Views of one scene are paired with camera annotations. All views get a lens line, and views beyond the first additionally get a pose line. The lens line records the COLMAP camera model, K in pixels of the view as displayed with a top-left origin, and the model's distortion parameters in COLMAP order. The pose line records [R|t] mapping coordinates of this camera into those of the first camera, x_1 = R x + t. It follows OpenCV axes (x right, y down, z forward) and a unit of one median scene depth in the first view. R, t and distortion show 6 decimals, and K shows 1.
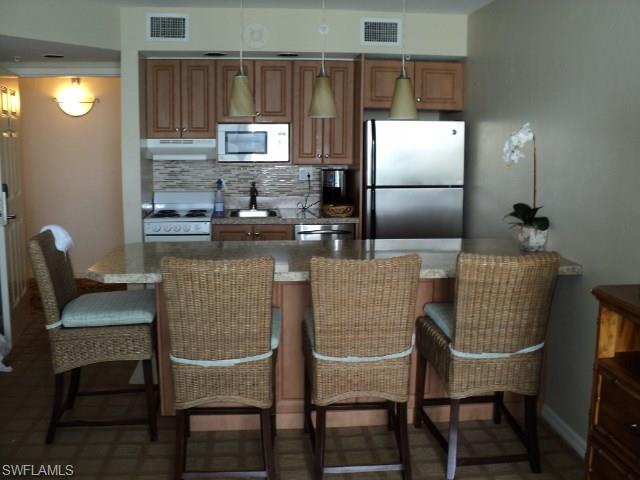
lens RADIAL K [[657.2, 0, 324.4], [0, 657.2, 236.4], [0, 0, 1]] dist [-0.206624, 0.245705]
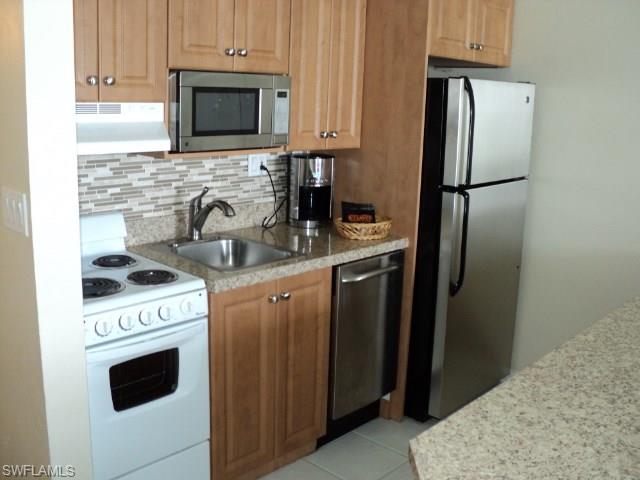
lens RADIAL K [[657.2, 0, 324.4], [0, 657.2, 236.4], [0, 0, 1]] dist [-0.206624, 0.245705]
pose [[0.749508, -0.122588, 0.650546, -0.417164], [0.076354, 0.992155, 0.098991, -0.097839], [-0.657578, -0.024523, 0.752988, 0.610495]]
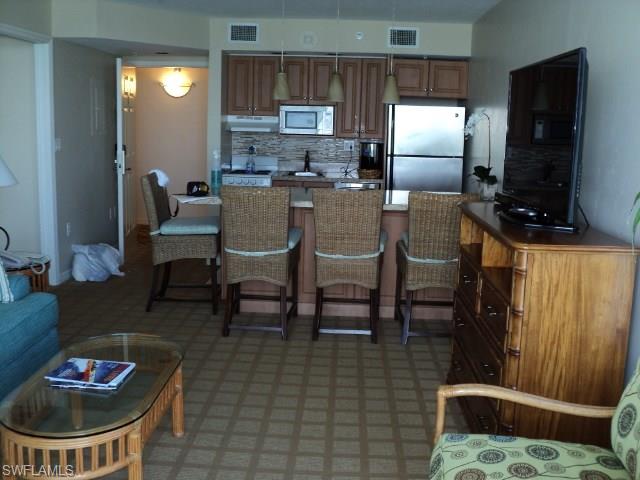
lens RADIAL K [[657.2, 0, 324.4], [0, 657.2, 236.4], [0, 0, 1]] dist [-0.206624, 0.245705]
pose [[0.988777, 0.046102, -0.142107, 0.131457], [-0.042961, 0.998762, 0.025094, 0.059205], [0.143088, -0.018707, 0.989533, -0.318709]]
